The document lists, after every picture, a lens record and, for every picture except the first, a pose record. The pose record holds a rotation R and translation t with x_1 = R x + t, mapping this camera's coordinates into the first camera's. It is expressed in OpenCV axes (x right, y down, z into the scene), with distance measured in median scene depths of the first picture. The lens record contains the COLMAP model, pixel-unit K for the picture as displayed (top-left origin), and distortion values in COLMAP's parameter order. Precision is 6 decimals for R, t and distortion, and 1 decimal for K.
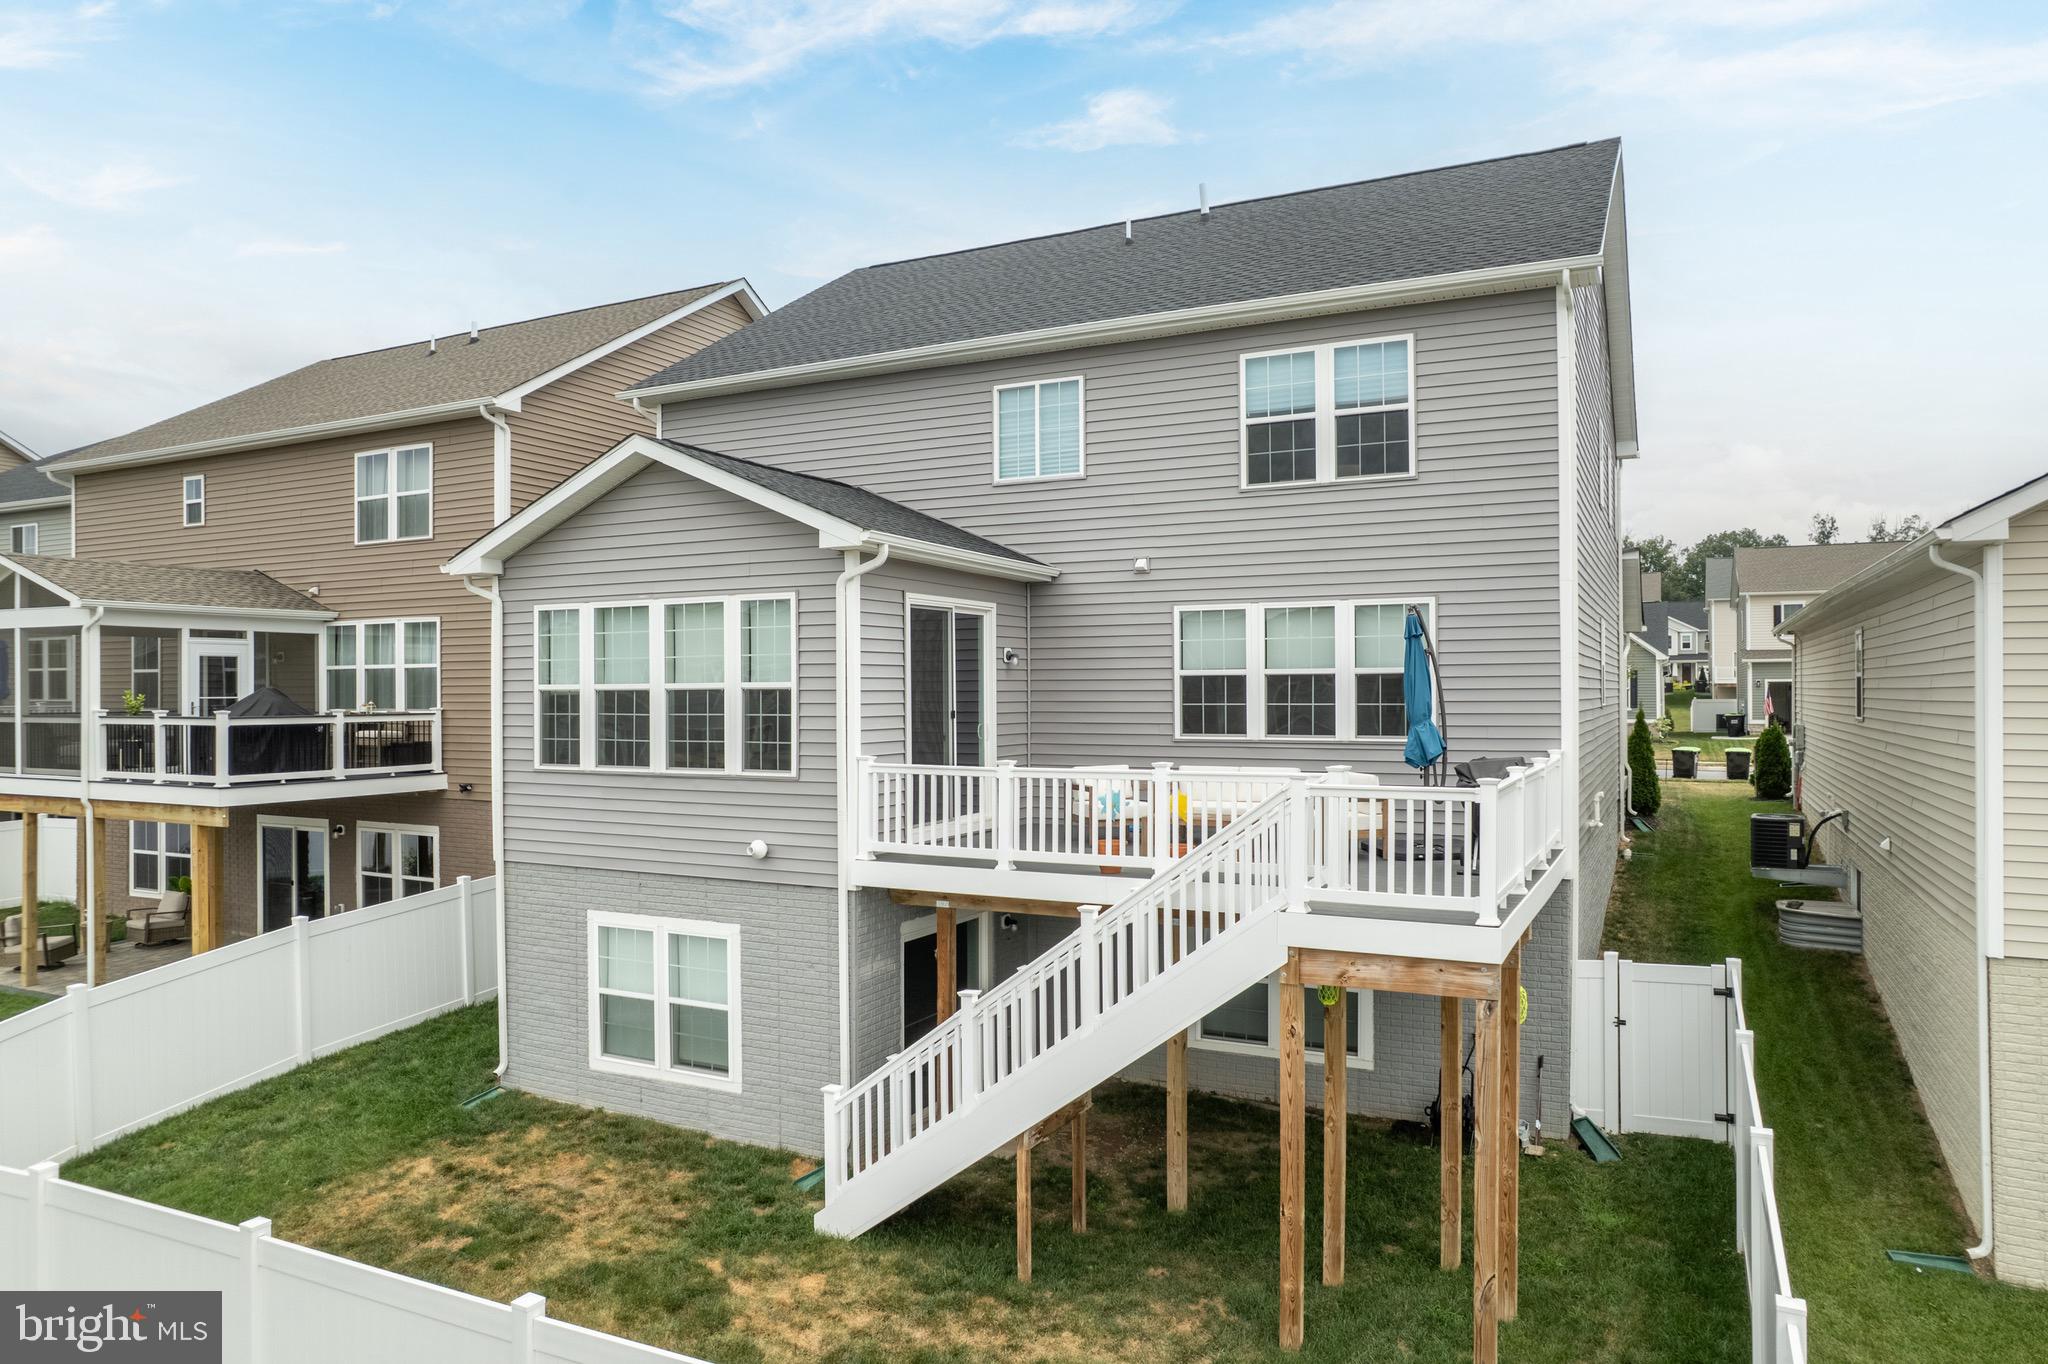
lens RADIAL K [[1318.9, 0, 1024.0], [0, 1318.9, 682.0], [0, 0, 1]] dist [-0.085641, 0.076722]
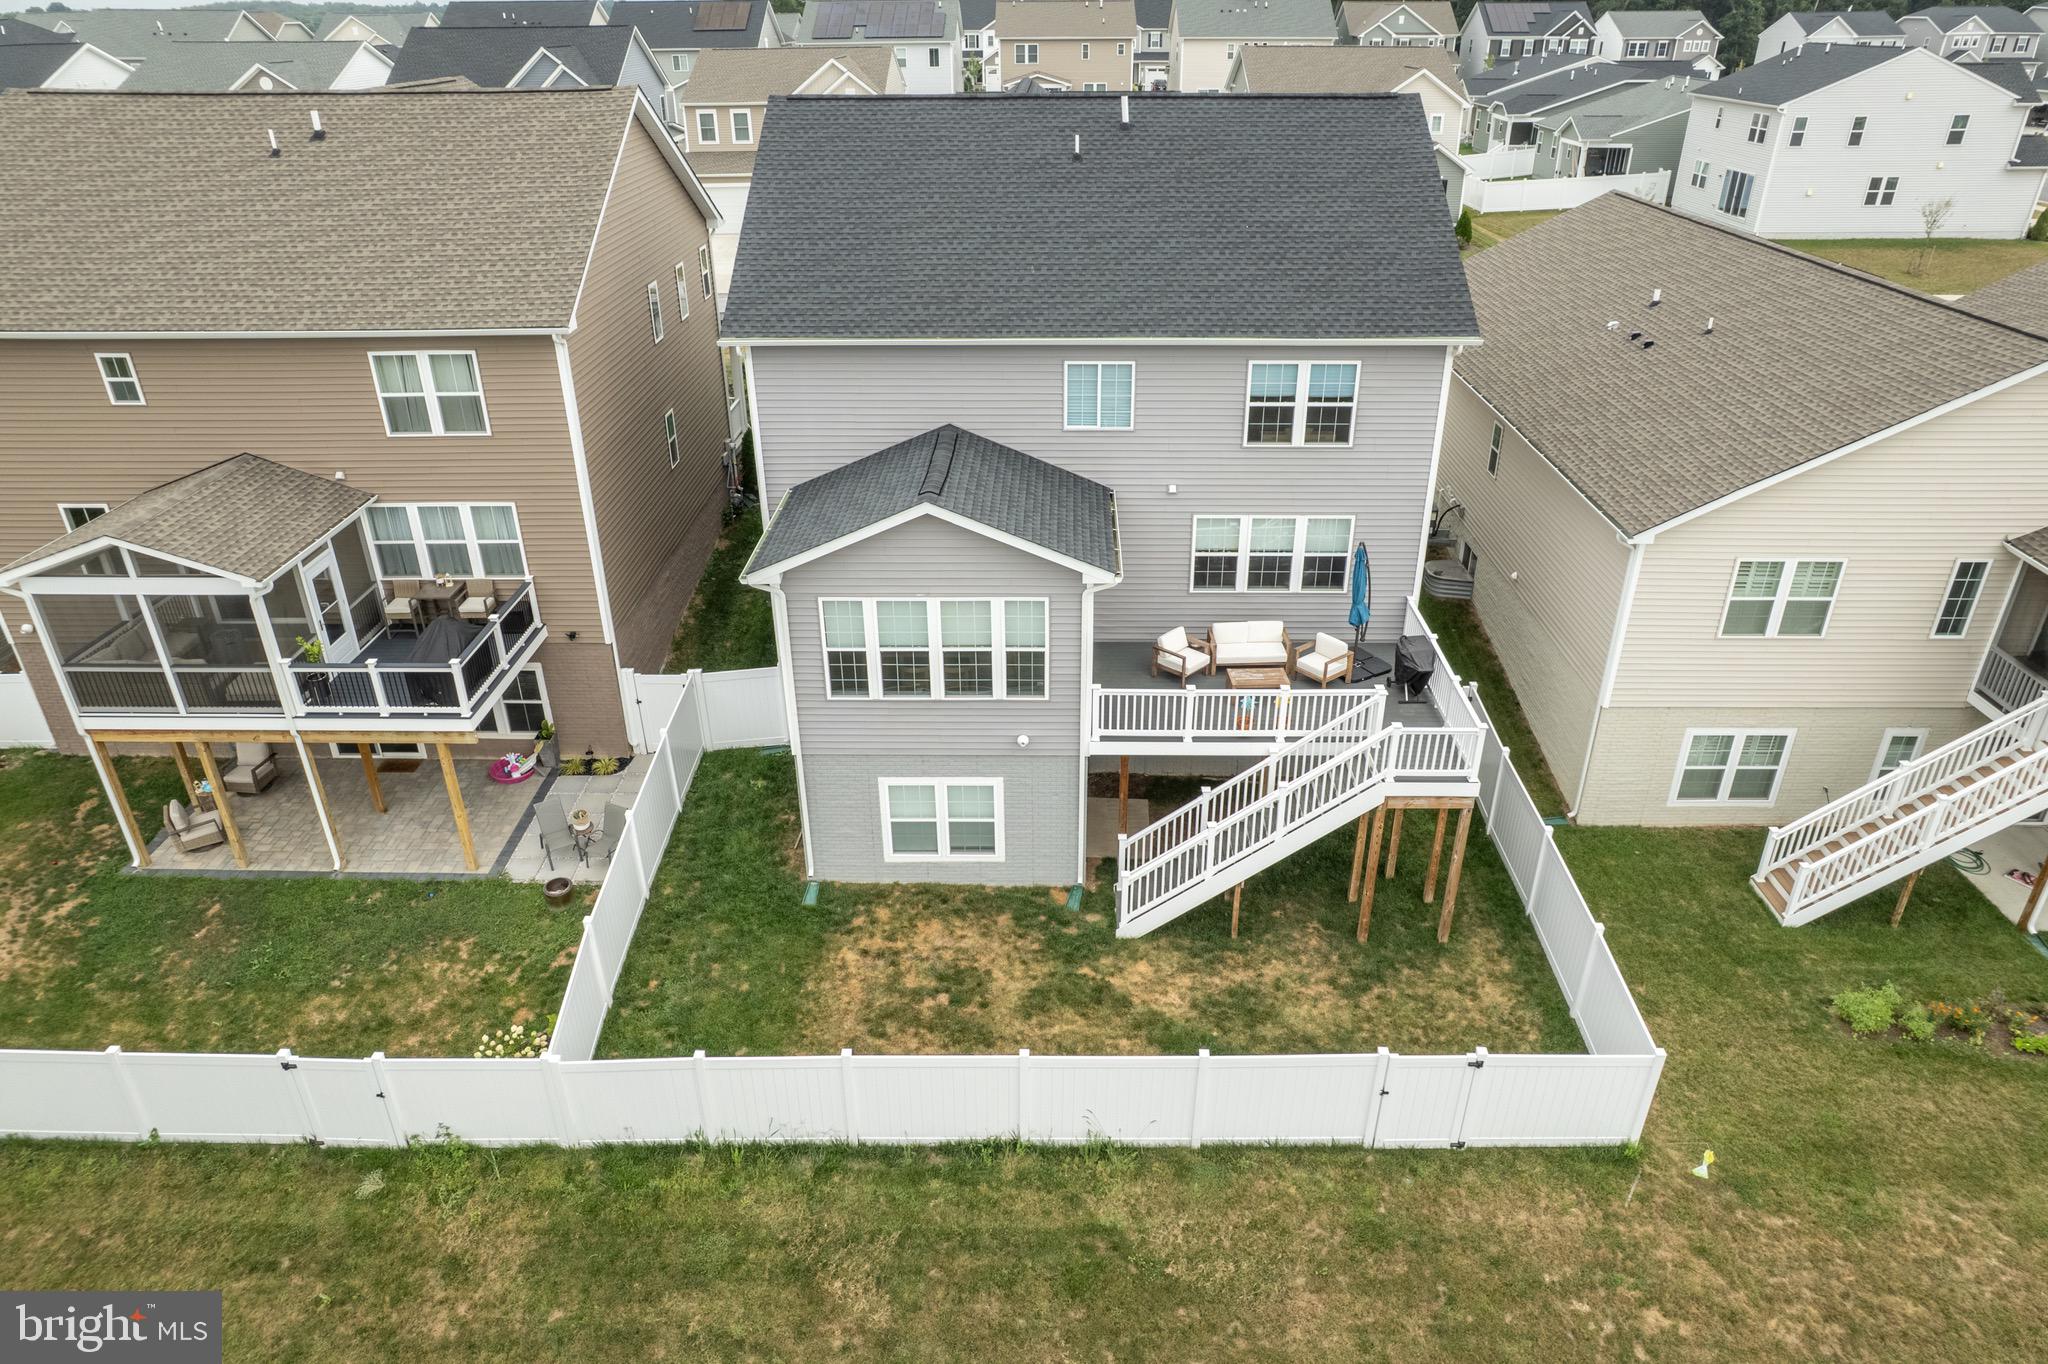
lens RADIAL K [[1318.9, 0, 1024.0], [0, 1318.9, 682.0], [0, 0, 1]] dist [-0.085641, 0.076722]
pose [[0.900960, -0.207625, 0.381004, -0.825168], [0.002145, 0.880205, 0.474588, -0.730749], [-0.433898, -0.426768, 0.793475, -0.287908]]
